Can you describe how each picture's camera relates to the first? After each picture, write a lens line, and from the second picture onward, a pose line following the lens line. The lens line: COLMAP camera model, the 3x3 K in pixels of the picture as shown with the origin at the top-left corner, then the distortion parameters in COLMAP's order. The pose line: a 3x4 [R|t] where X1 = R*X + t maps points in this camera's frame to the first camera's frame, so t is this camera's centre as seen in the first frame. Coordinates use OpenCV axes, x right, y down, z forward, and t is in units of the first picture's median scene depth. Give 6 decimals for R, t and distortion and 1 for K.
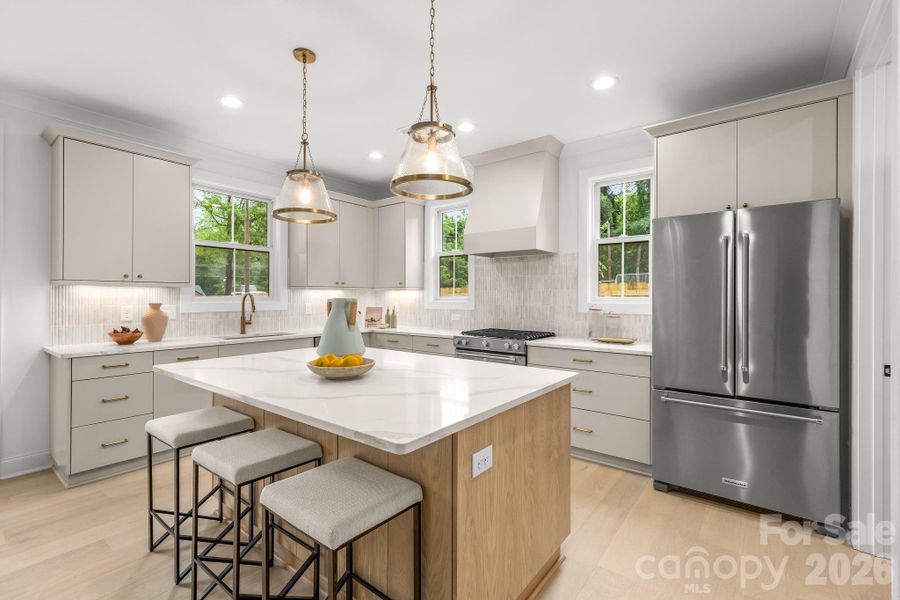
lens RADIAL K [[404.4, 0, 450.0], [0, 404.4, 300.0], [0, 0, 1]] dist [0.001141, 0.000026]
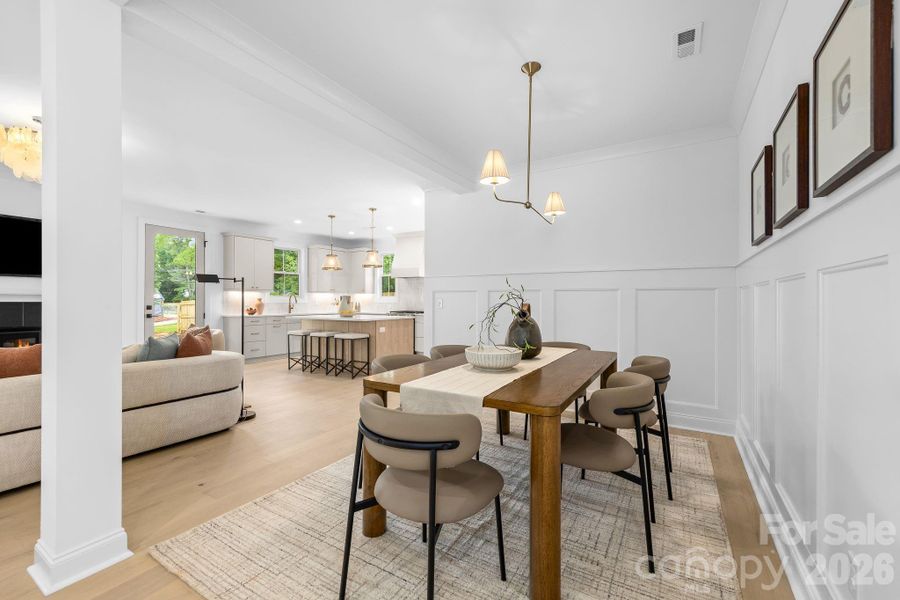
lens RADIAL K [[379.7, 0, 450.0], [0, 379.7, 300.0], [0, 0, 1]] dist [0.001476, 0.000123]
pose [[0.993570, -0.000589, 0.113215, 0.144375], [0.001756, 0.999946, -0.010212, 0.042215], [-0.113203, 0.010345, 0.993518, -1.381678]]
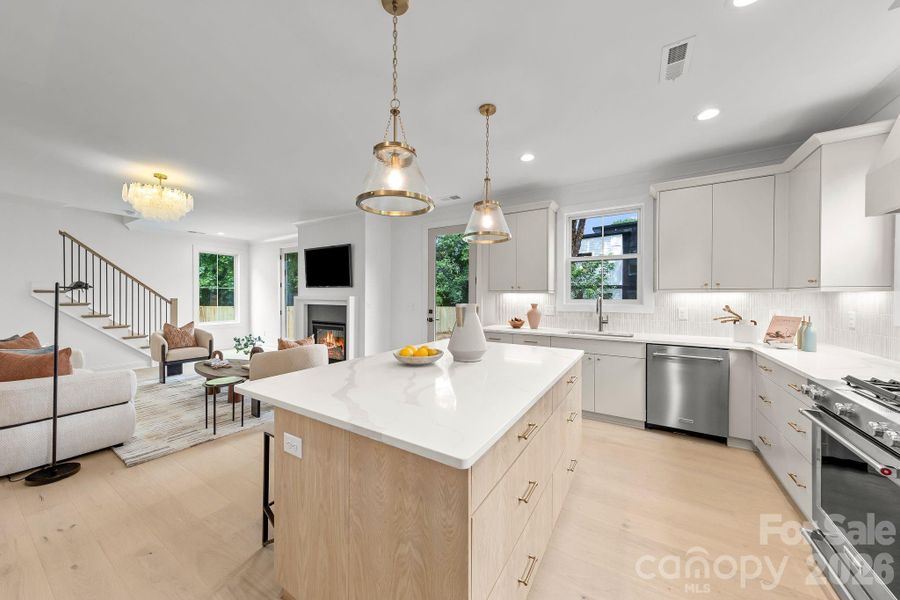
lens RADIAL K [[309.2, 0, 450.8], [0, 309.2, 298.0], [0, 0, 1]] dist [0.001443, 0.000078]
pose [[0.106806, 0.005701, -0.994264, 0.419452], [-0.008946, 0.999949, 0.004773, -0.017607], [0.994240, 0.008385, 0.106851, 0.552752]]
